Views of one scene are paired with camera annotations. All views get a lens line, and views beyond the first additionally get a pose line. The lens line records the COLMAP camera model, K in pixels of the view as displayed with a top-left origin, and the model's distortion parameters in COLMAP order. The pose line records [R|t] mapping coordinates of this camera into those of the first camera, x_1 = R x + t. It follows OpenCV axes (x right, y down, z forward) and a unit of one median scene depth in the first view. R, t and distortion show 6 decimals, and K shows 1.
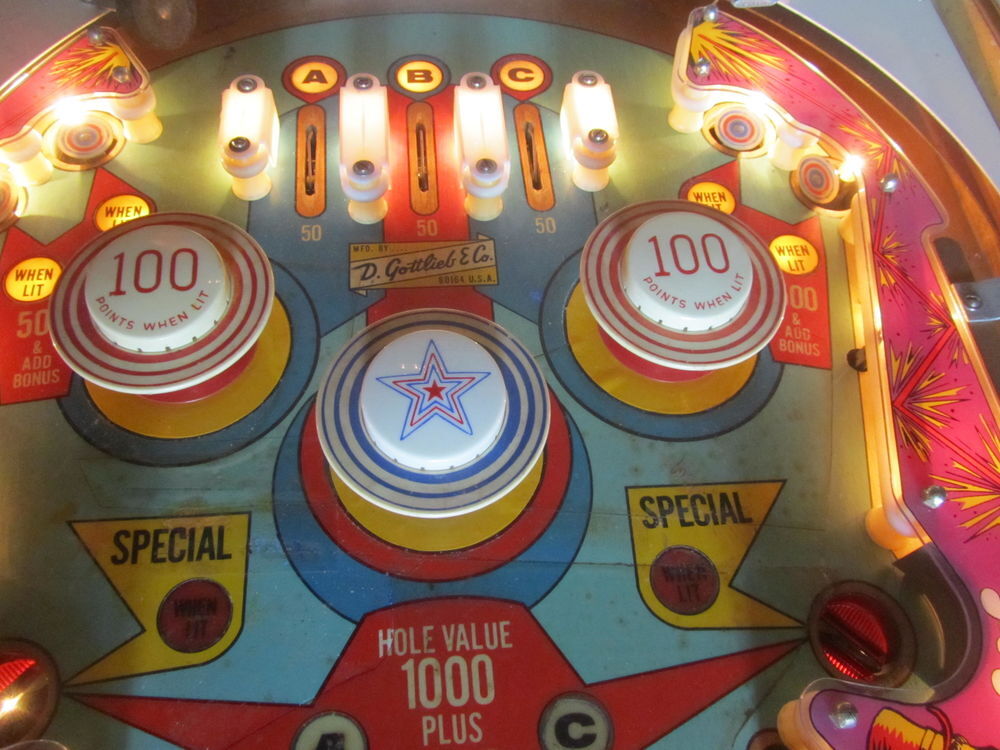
lens RADIAL K [[826.4, 0, 500.0], [0, 826.4, 375.0], [0, 0, 1]] dist [-0.038312, 0.006944]
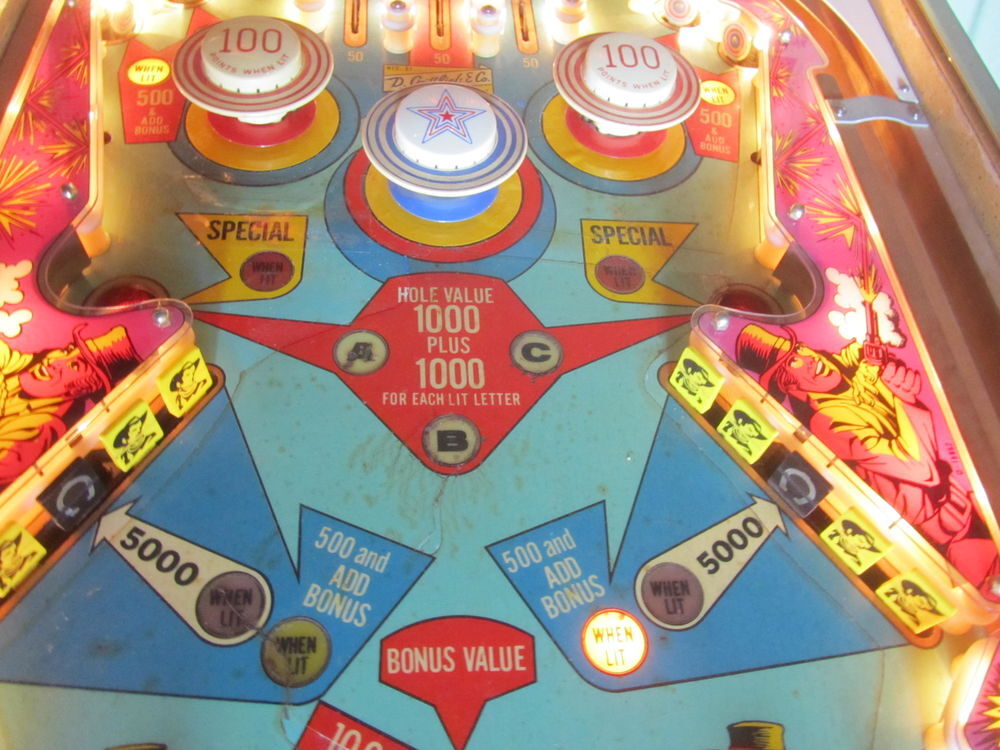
lens RADIAL K [[826.4, 0, 500.0], [0, 826.4, 375.0], [0, 0, 1]] dist [-0.038312, 0.006944]
pose [[0.999117, 0.040686, 0.010489, 0.014893], [-0.039984, 0.997392, -0.060089, 0.495762], [-0.012906, 0.059617, 0.998138, -0.362182]]
